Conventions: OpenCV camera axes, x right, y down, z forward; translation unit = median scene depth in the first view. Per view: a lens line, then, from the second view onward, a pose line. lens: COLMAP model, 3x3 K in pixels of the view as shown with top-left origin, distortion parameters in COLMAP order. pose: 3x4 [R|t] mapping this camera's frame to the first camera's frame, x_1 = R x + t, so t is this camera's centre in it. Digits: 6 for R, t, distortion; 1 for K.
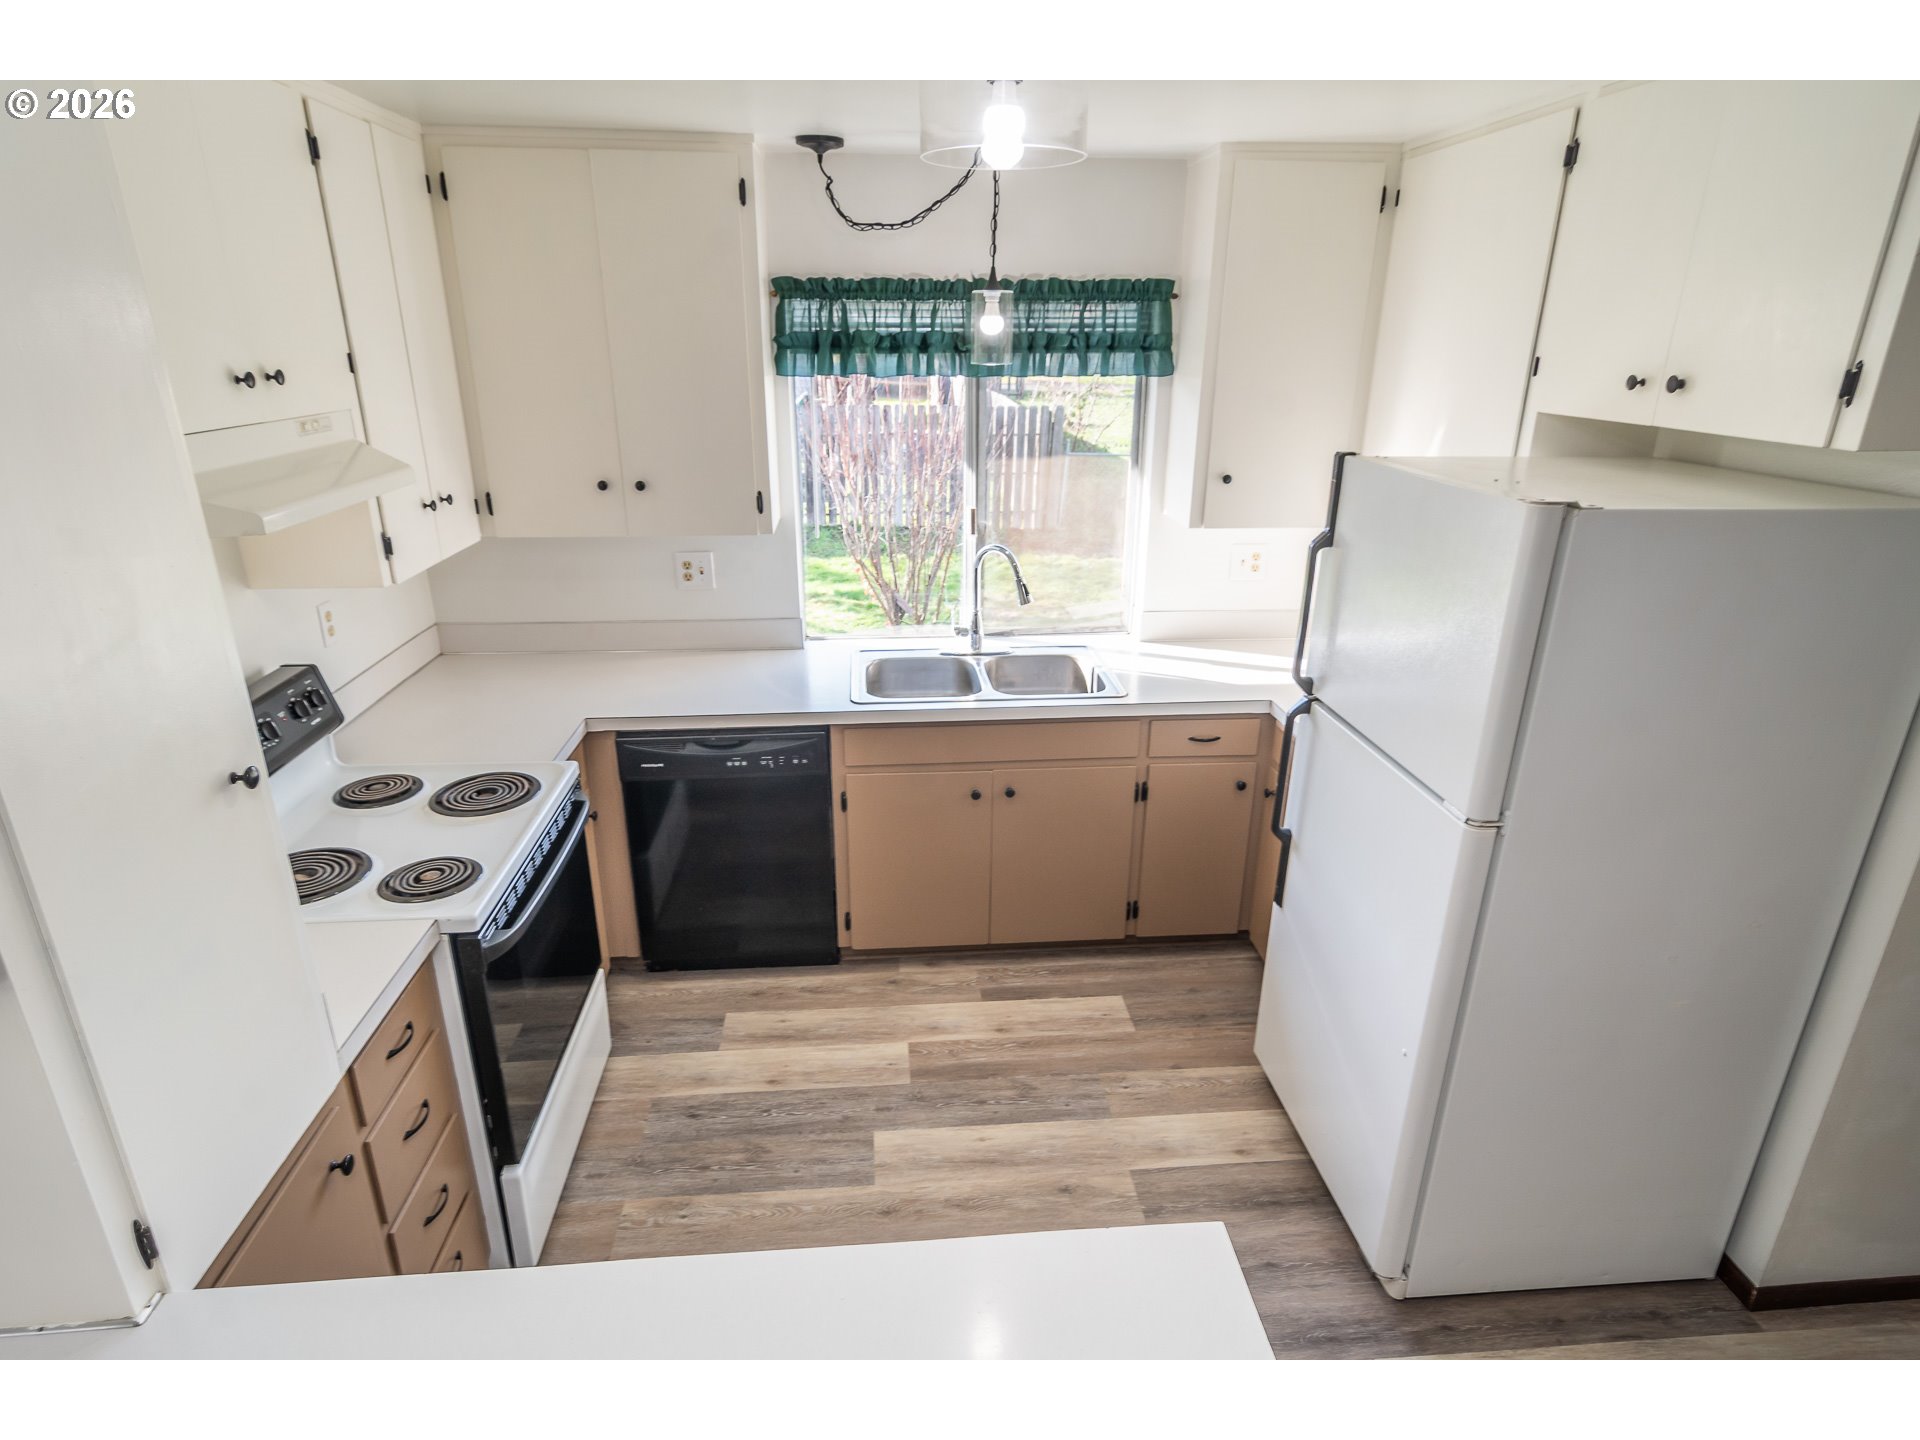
lens RADIAL K [[1040.0, 0, 961.2], [0, 1040.0, 702.3], [0, 0, 1]] dist [0.001296, 0.001583]
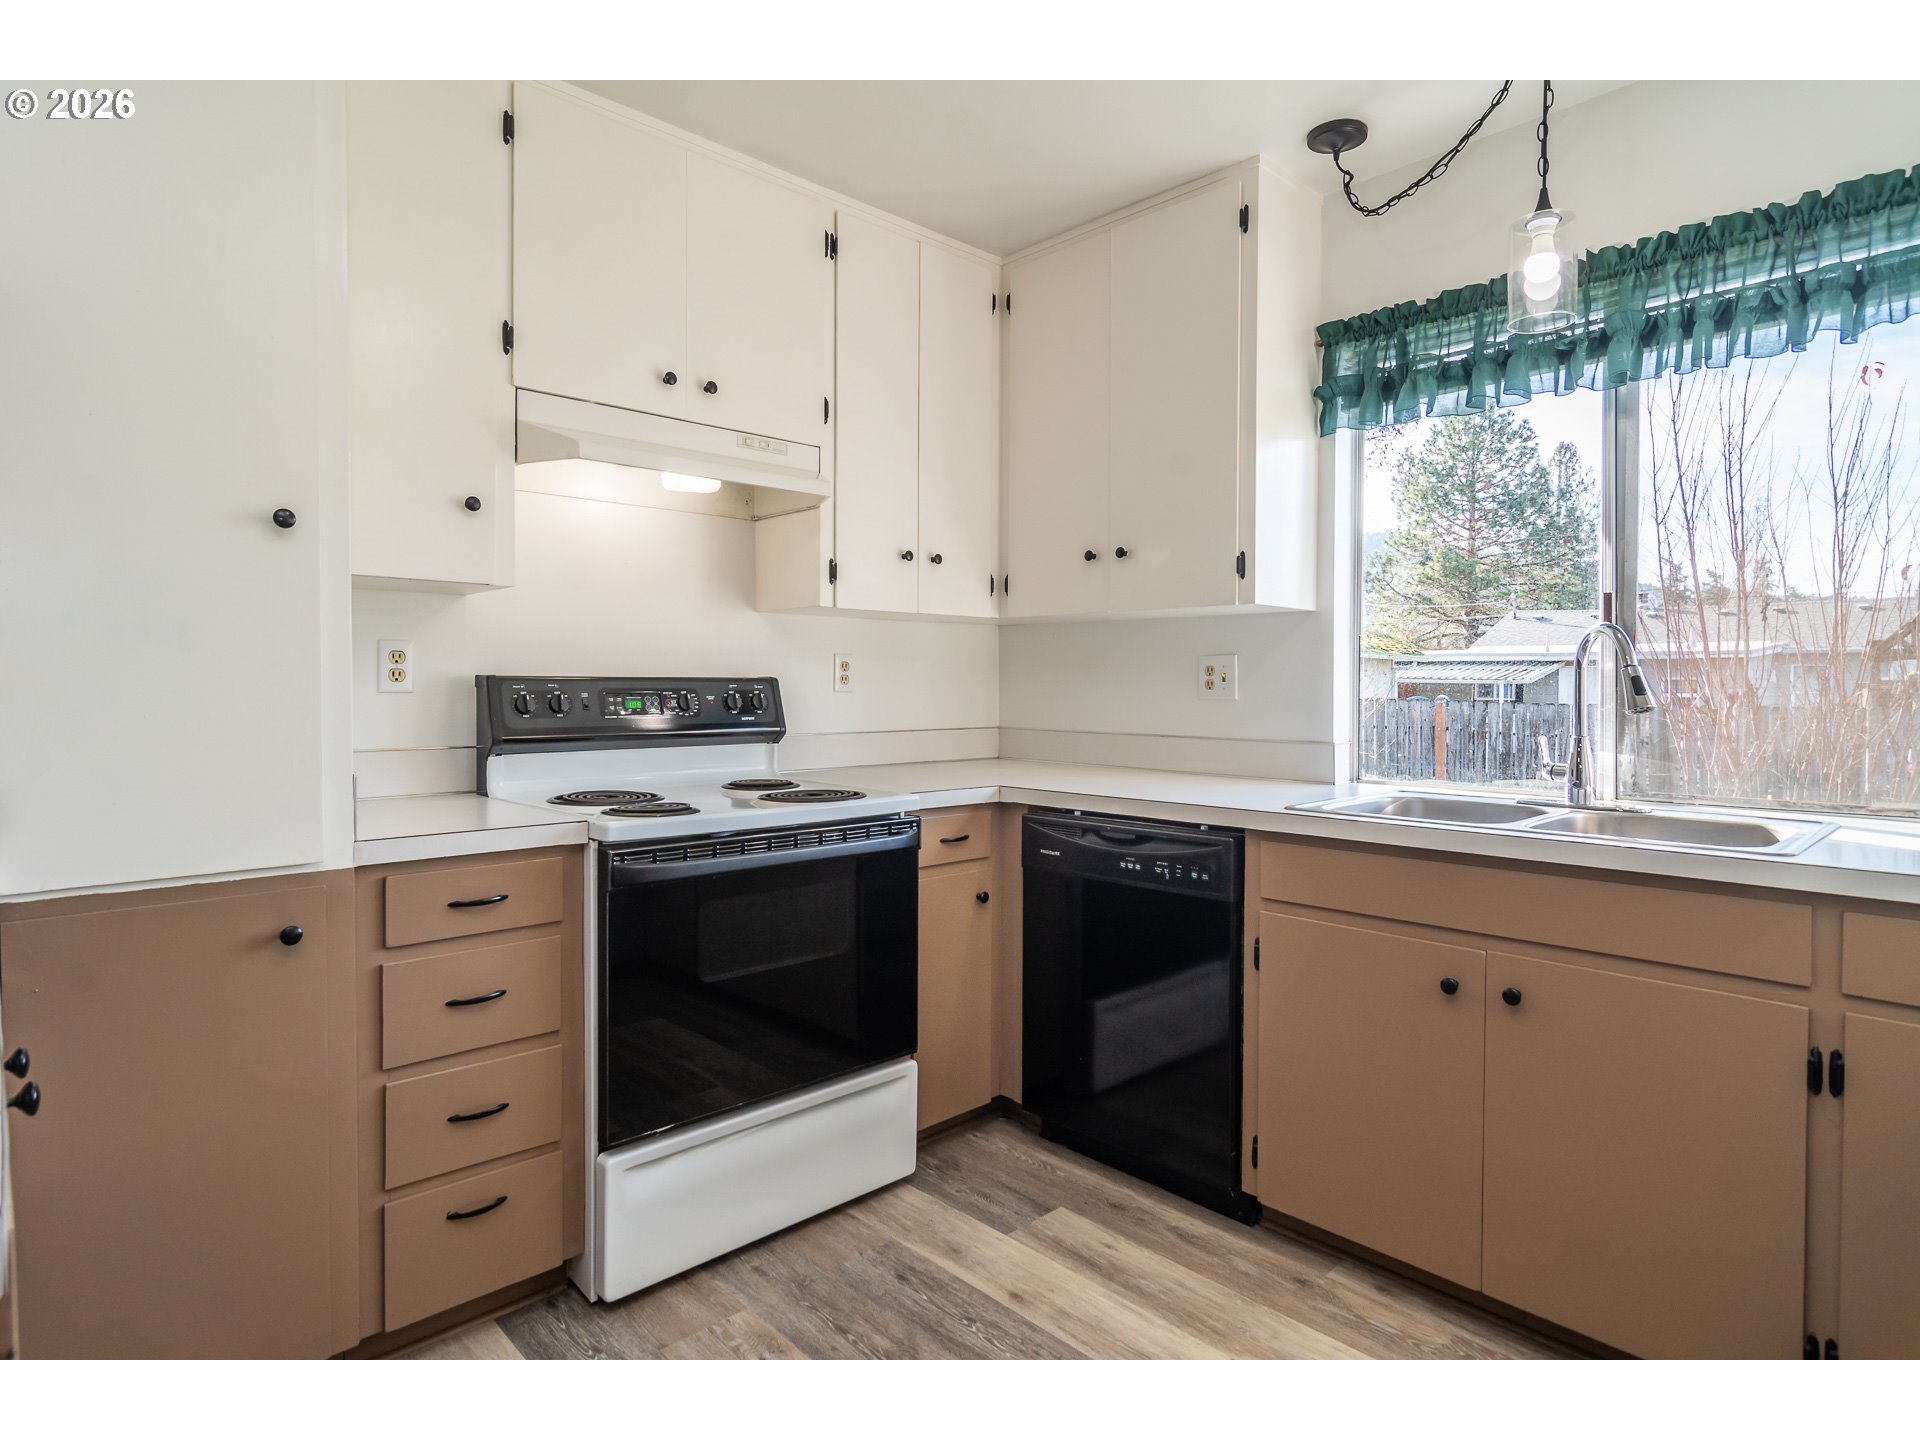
lens RADIAL K [[1040.0, 0, 938.0], [0, 1040.0, 679.7], [0, 0, 1]] dist [0.001296, 0.001583]
pose [[0.625542, 0.000971, -0.780190, 0.298083], [-0.261402, 0.942461, -0.208415, 0.126171], [0.735096, 0.334316, 0.589802, 0.385452]]
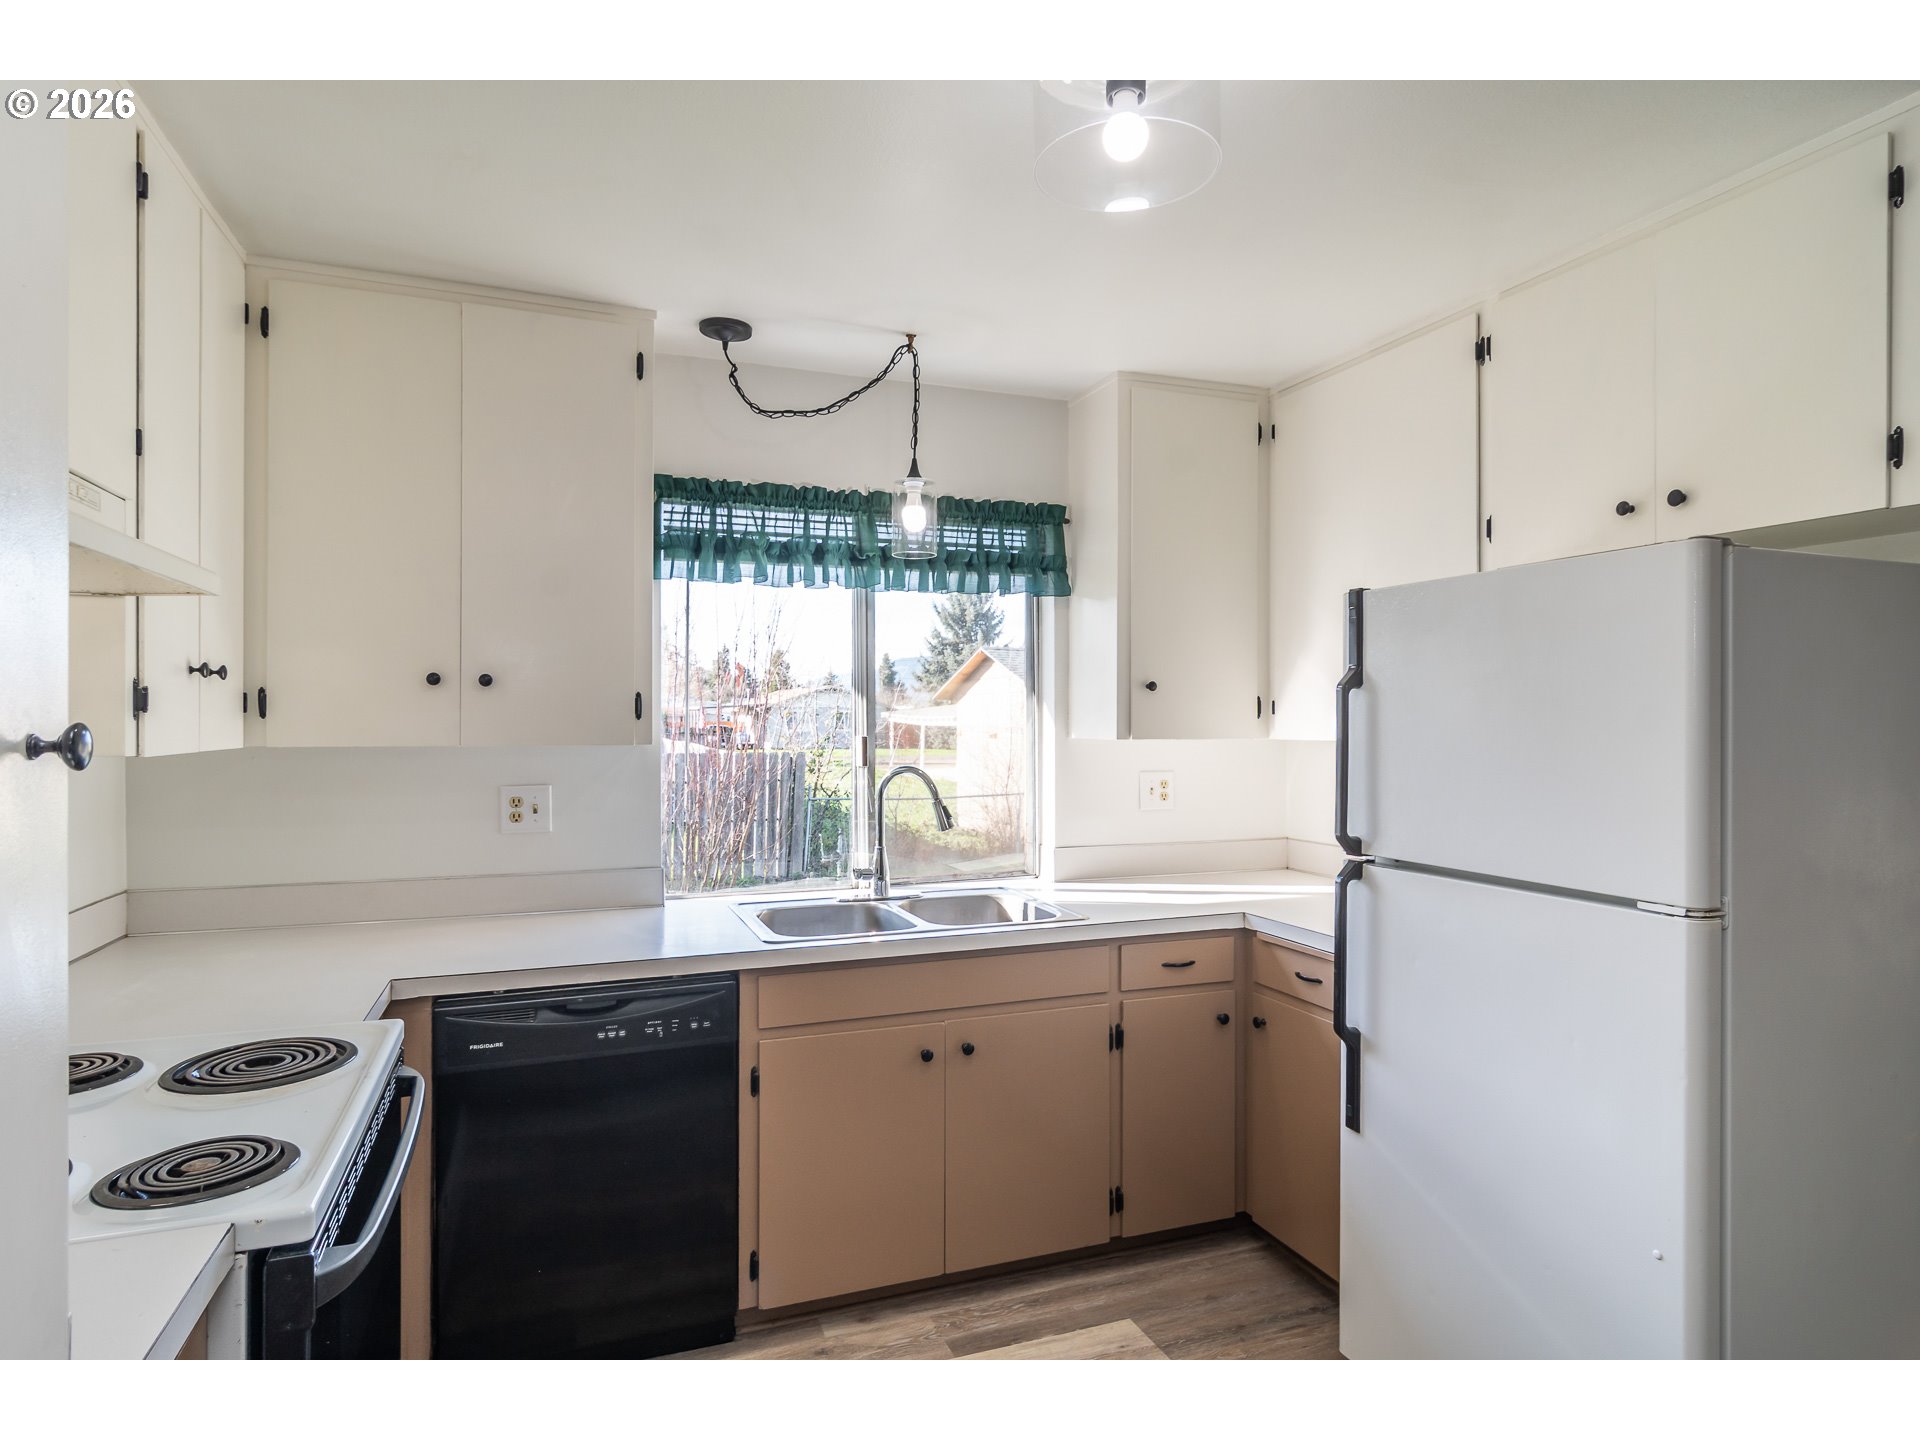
lens RADIAL K [[1040.0, 0, 955.7], [0, 1040.0, 715.9], [0, 0, 1]] dist [0.001296, 0.001583]
pose [[0.961694, 0.000849, 0.274126, -0.182483], [0.092324, 0.940571, -0.326806, 0.108265], [-0.258112, 0.339596, 0.904463, 0.203533]]
